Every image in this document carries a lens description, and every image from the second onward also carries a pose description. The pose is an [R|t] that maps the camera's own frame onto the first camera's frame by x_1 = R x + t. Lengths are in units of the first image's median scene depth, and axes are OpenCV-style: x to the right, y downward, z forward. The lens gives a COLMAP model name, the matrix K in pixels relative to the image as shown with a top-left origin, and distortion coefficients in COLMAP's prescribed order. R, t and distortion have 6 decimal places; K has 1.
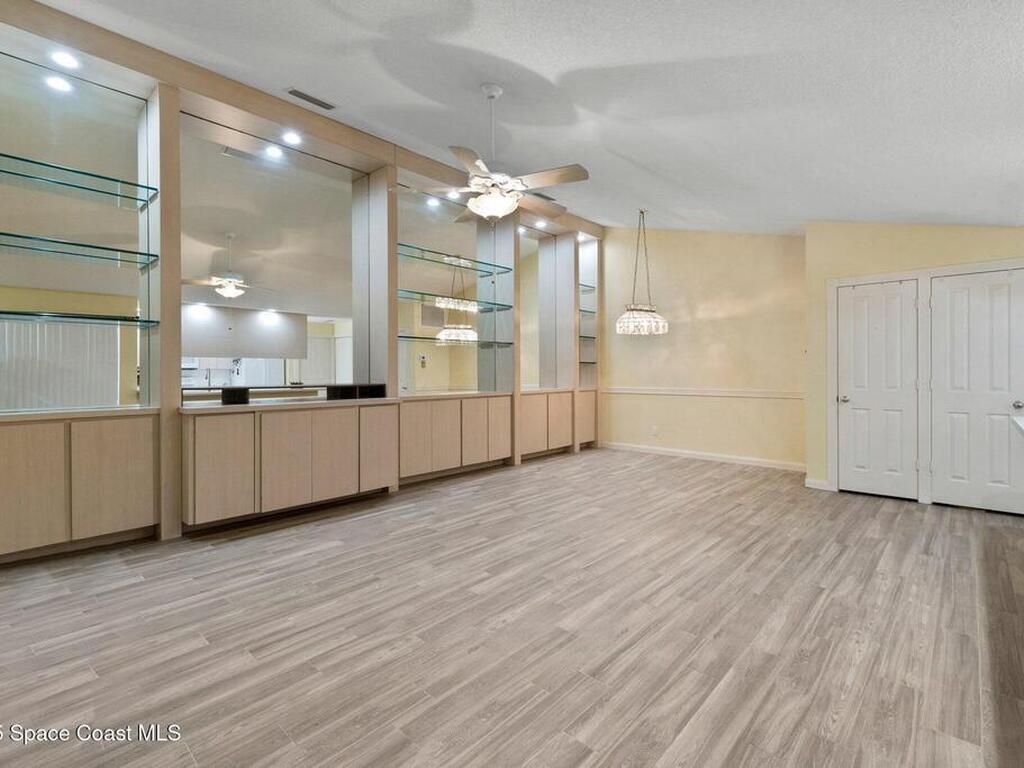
lens RADIAL K [[489.5, 0, 514.1], [0, 489.5, 382.2], [0, 0, 1]] dist [0.007714, -0.000143]
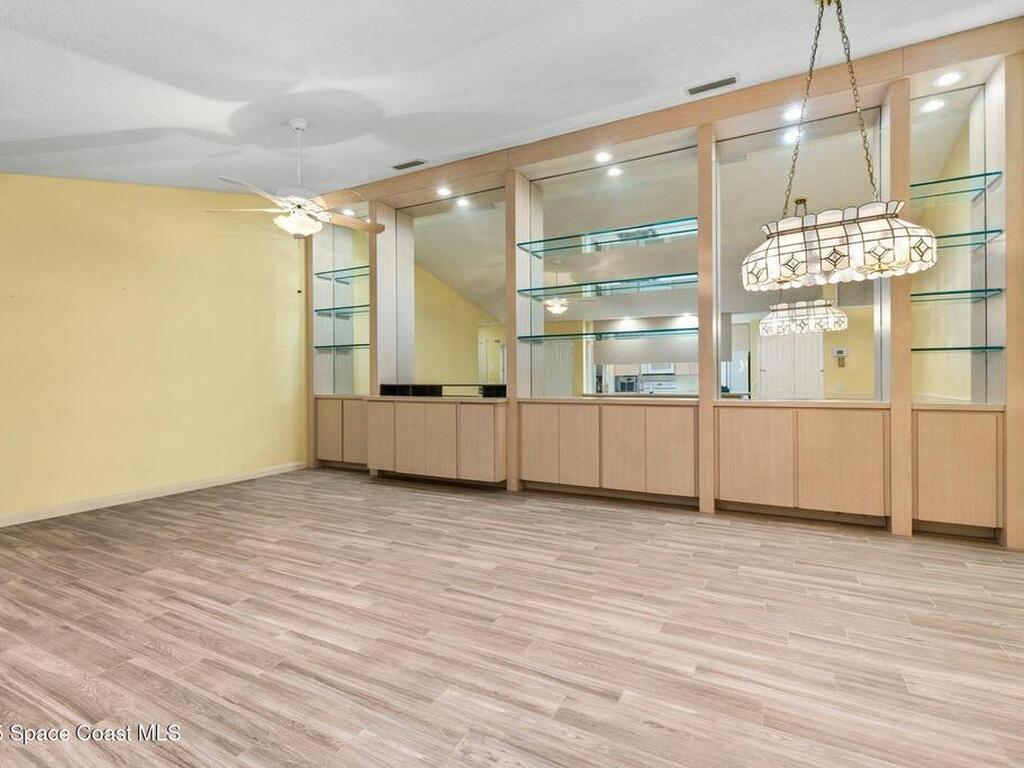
lens RADIAL K [[489.5, 0, 514.1], [0, 489.5, 382.2], [0, 0, 1]] dist [0.007714, -0.000143]
pose [[0.263919, 0.009069, -0.964502, 0.958215], [-0.017364, 0.999838, 0.004650, -0.011187], [0.964388, 0.015521, 0.264034, 0.942443]]
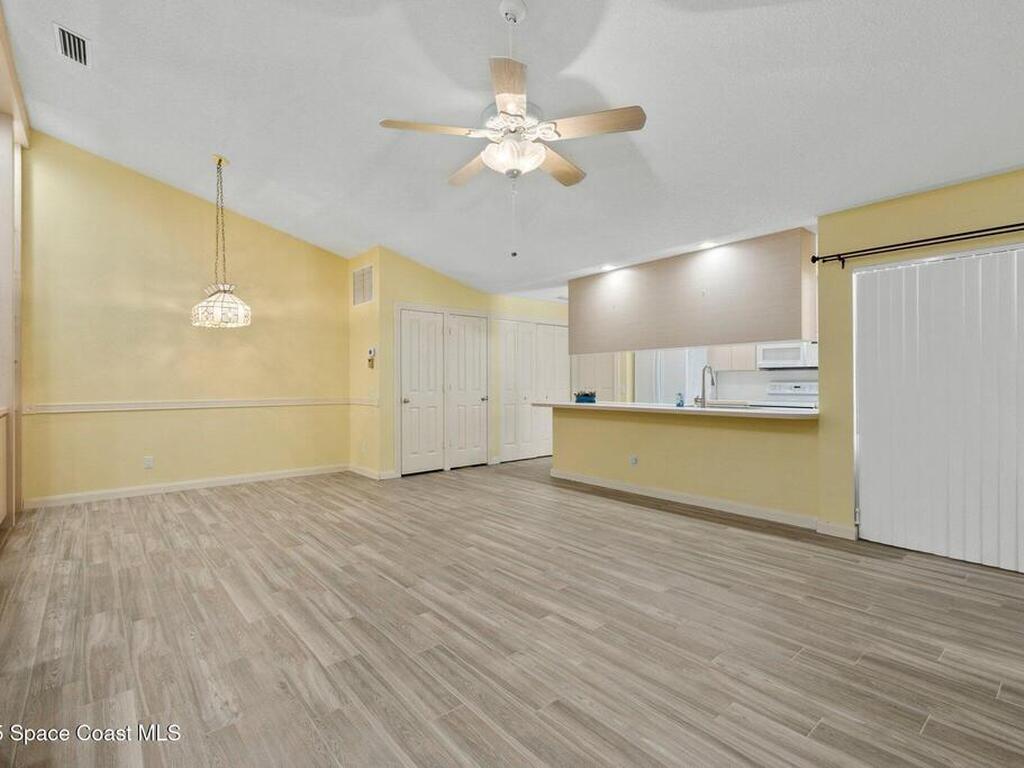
lens RADIAL K [[489.5, 0, 514.1], [0, 489.5, 382.2], [0, 0, 1]] dist [0.007714, -0.000143]
pose [[0.119384, 0.004114, 0.992840, -0.669010], [0.022559, 0.999722, -0.006856, 0.000457], [-0.992592, 0.023216, 0.119258, 0.722255]]
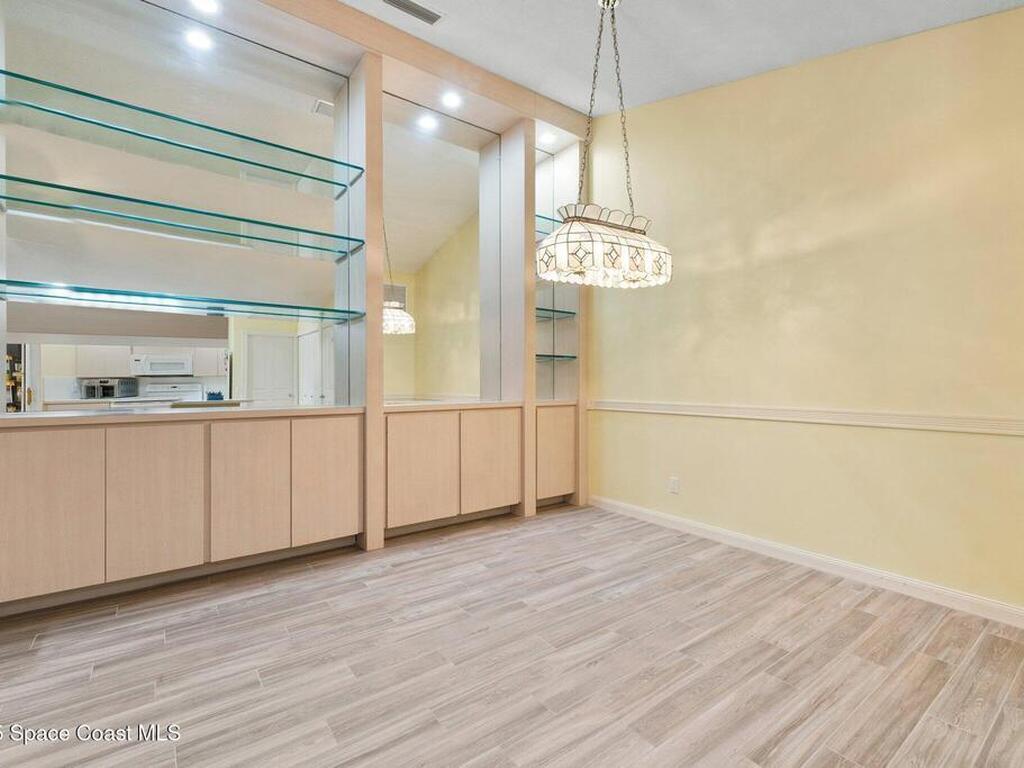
lens RADIAL K [[489.5, 0, 514.1], [0, 489.5, 382.2], [0, 0, 1]] dist [0.007714, -0.000143]
pose [[0.983298, 0.003916, -0.181960, 0.403467], [-0.007406, 0.999801, -0.018502, 0.002959], [0.181852, 0.019540, 0.983132, 0.855873]]
